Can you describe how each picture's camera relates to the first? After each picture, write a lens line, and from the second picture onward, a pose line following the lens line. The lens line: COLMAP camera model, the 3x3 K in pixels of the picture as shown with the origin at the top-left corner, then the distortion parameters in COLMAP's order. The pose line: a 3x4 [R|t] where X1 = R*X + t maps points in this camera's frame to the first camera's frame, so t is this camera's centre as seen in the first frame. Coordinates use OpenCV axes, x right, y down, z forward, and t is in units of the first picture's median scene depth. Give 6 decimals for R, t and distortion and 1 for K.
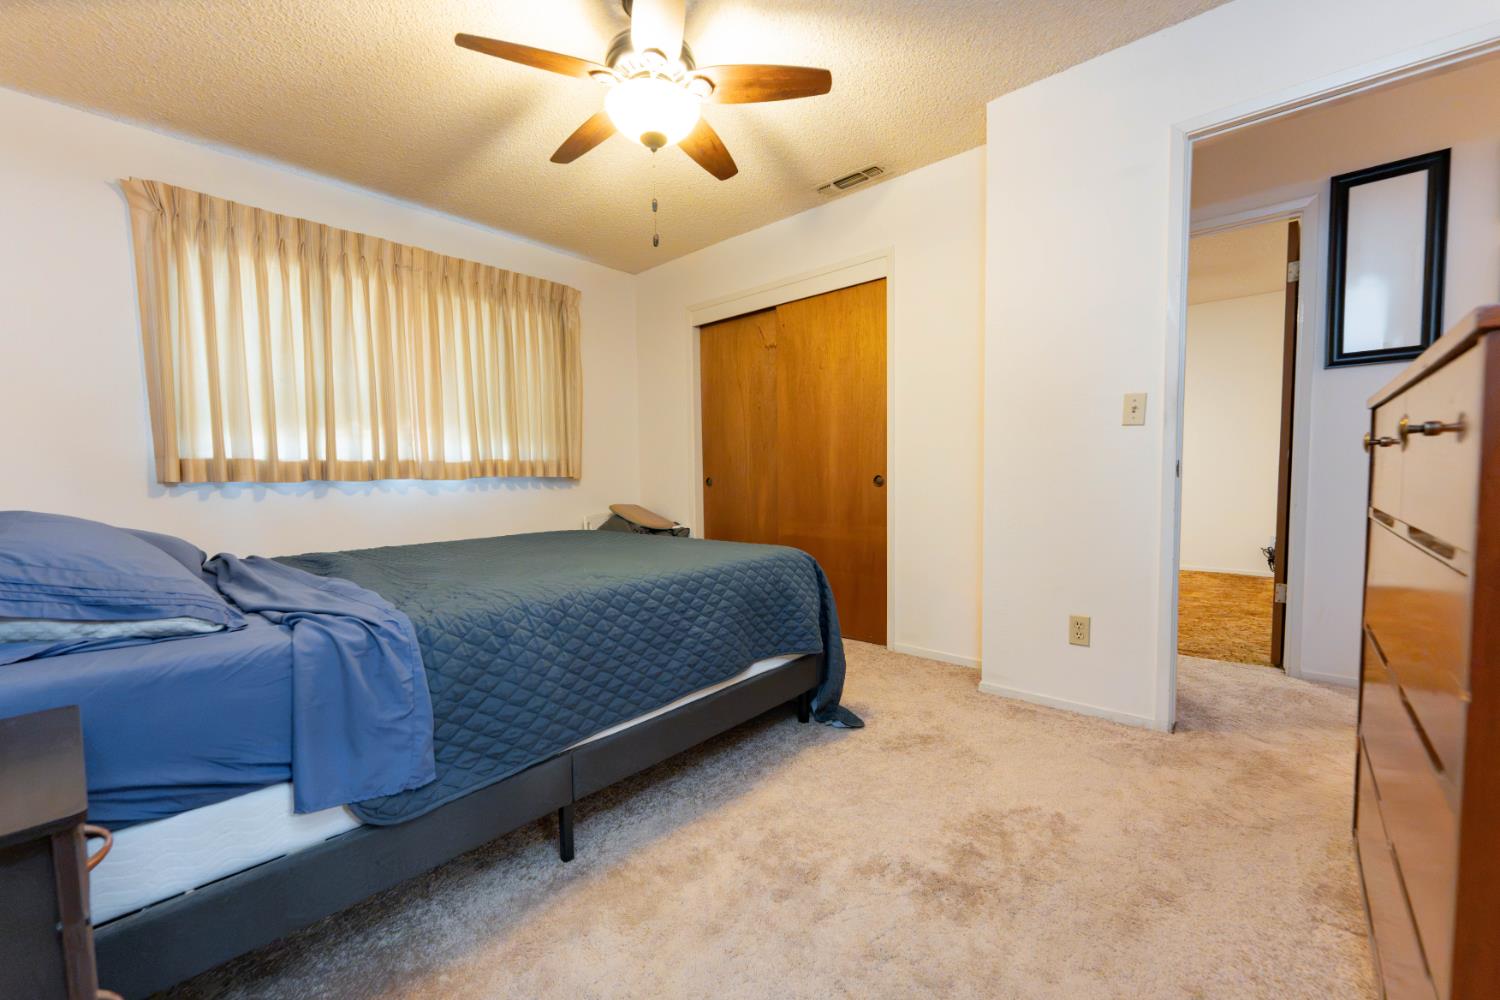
lens RADIAL K [[602.3, 0, 751.7], [0, 602.3, 508.4], [0, 0, 1]] dist [0.000106, -0.000740]
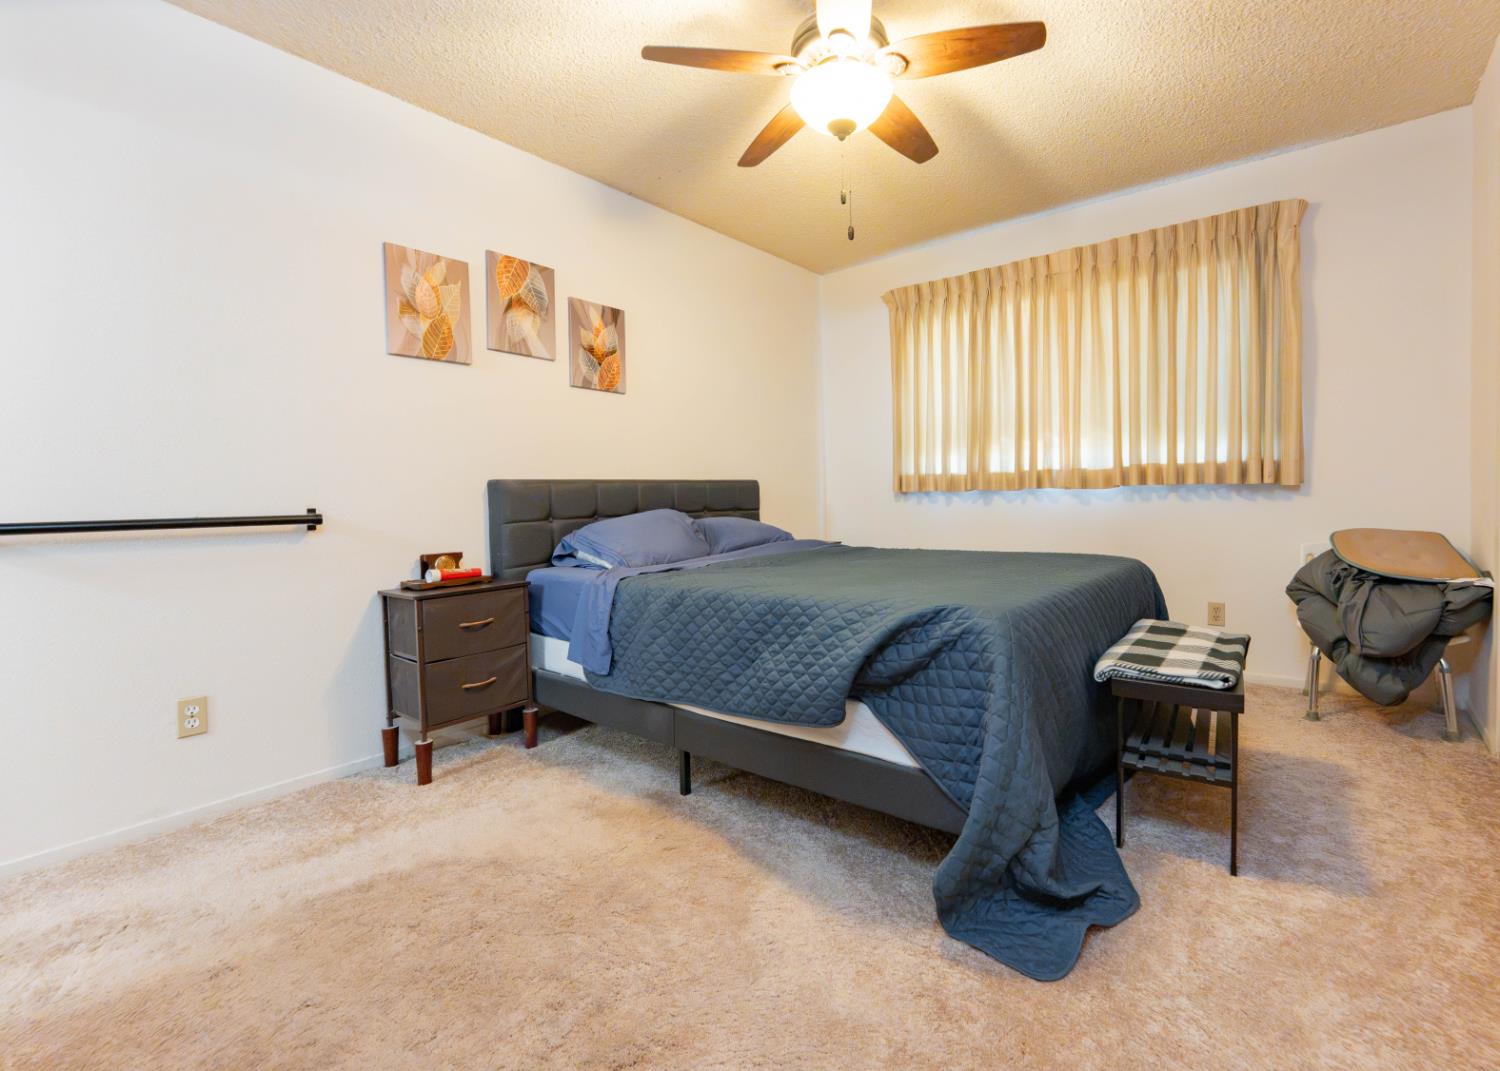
lens RADIAL K [[620.4, 0, 751.7], [0, 620.4, 514.4], [0, 0, 1]] dist [0.013563, -0.000005]
pose [[0.090362, 0.044027, -0.994935, 0.446141], [-0.035700, 0.998523, 0.040944, -0.031958], [0.995269, 0.031819, 0.091800, 0.444056]]
